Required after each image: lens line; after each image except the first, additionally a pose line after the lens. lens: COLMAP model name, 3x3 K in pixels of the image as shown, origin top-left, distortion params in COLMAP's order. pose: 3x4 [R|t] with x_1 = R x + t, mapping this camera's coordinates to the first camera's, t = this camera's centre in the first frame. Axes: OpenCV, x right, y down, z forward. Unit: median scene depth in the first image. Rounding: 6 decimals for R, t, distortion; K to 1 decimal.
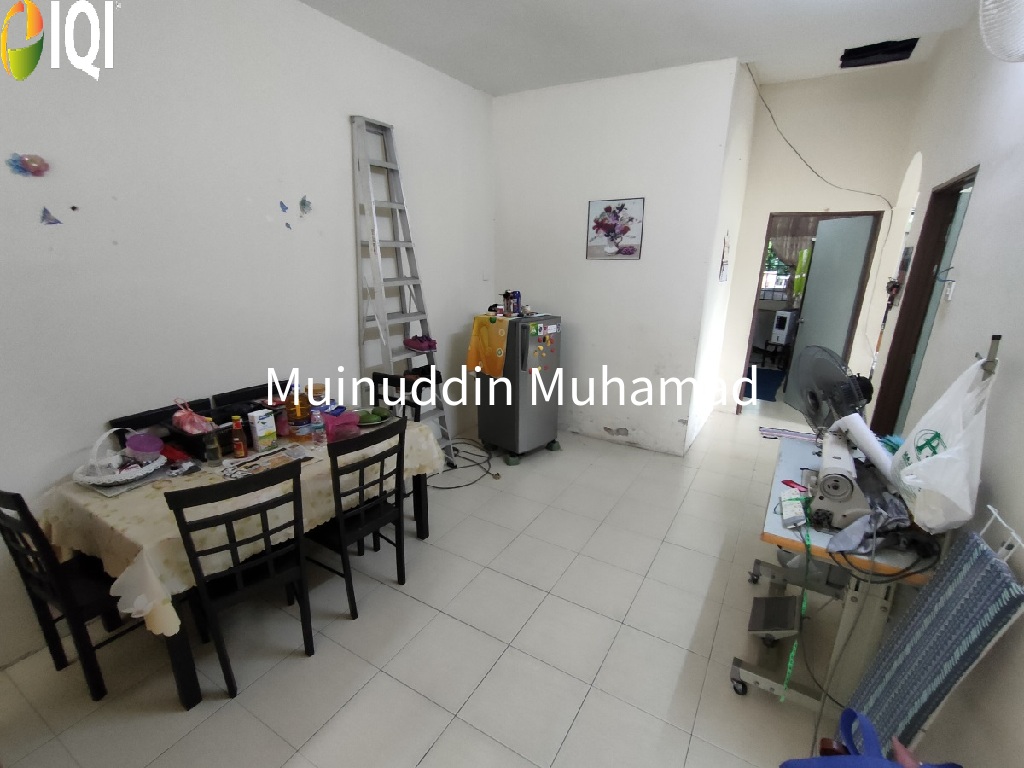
lens RADIAL K [[467.5, 0, 520.7], [0, 467.5, 388.2], [0, 0, 1]] dist [0.009524, -0.000625]
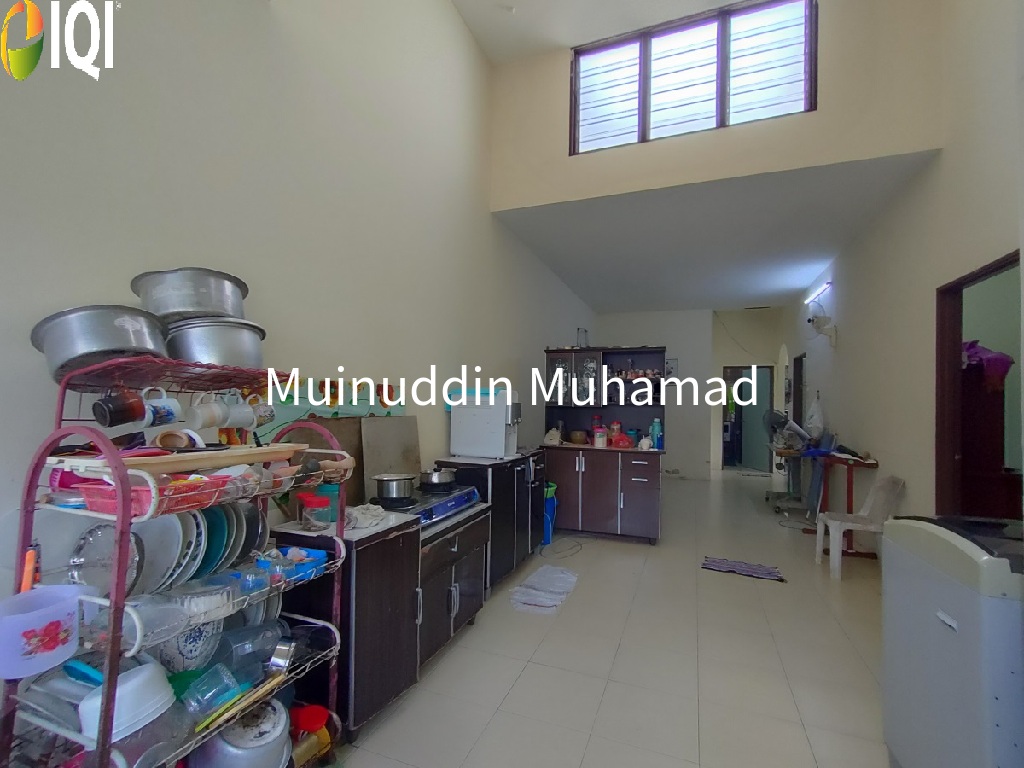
lens RADIAL K [[467.5, 0, 506.5], [0, 467.5, 394.0], [0, 0, 1]] dist [0.009524, -0.000625]
pose [[0.986492, -0.007280, 0.163647, -0.902189], [0.053983, 0.957654, -0.282815, 0.336947], [-0.154658, 0.287829, 0.945111, -0.934392]]
